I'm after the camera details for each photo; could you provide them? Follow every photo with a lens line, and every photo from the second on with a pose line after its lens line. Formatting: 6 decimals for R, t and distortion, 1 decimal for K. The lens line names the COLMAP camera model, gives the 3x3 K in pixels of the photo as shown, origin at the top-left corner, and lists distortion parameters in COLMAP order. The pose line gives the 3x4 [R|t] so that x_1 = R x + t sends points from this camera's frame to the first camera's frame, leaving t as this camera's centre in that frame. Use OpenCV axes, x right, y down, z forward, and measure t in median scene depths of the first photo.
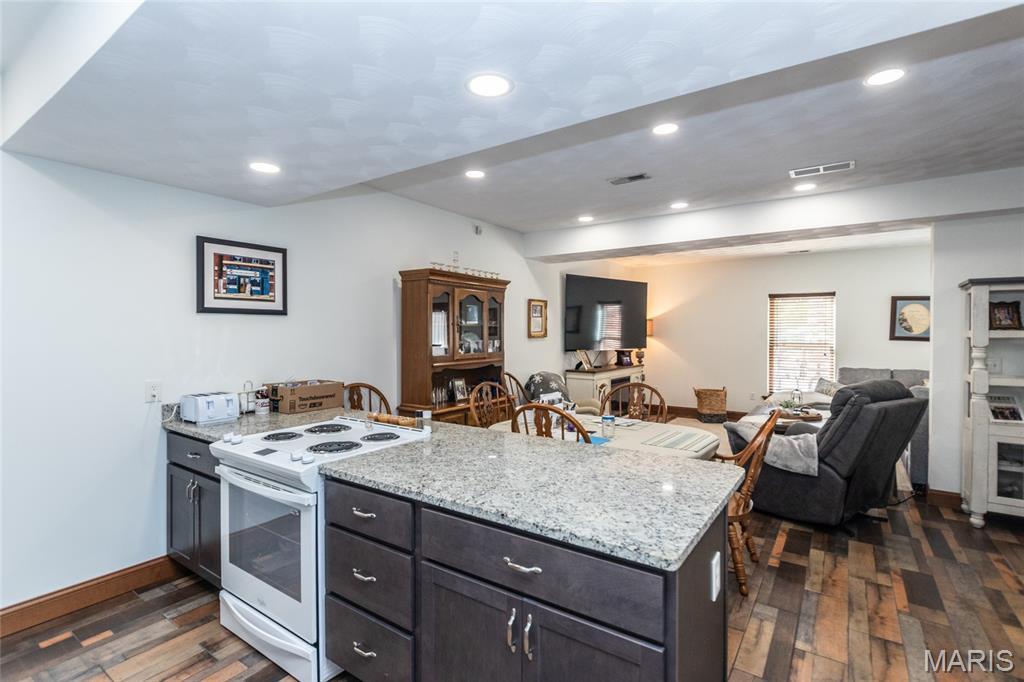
lens RADIAL K [[480.8, 0, 508.9], [0, 480.8, 332.5], [0, 0, 1]] dist [-0.000523, 0.000016]
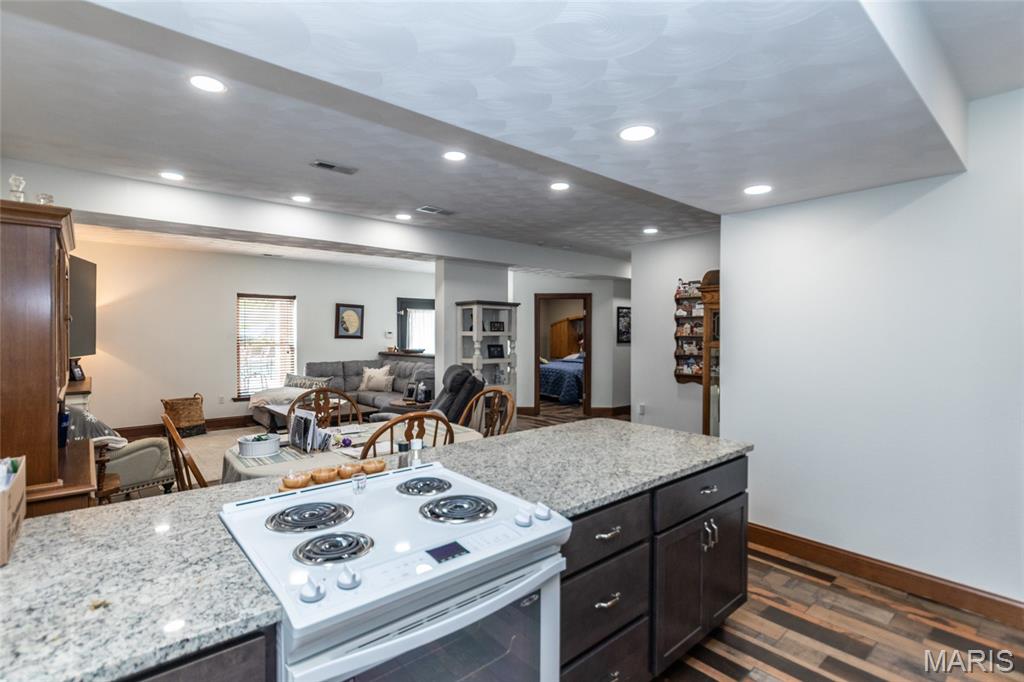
lens RADIAL K [[493.0, 0, 507.7], [0, 493.0, 335.5], [0, 0, 1]] dist [-0.000133, -0.000157]
pose [[0.242423, -0.006645, 0.970148, -0.346305], [-0.002516, 0.999969, 0.007478, -0.002190], [-0.970167, -0.004254, 0.242399, 0.264497]]
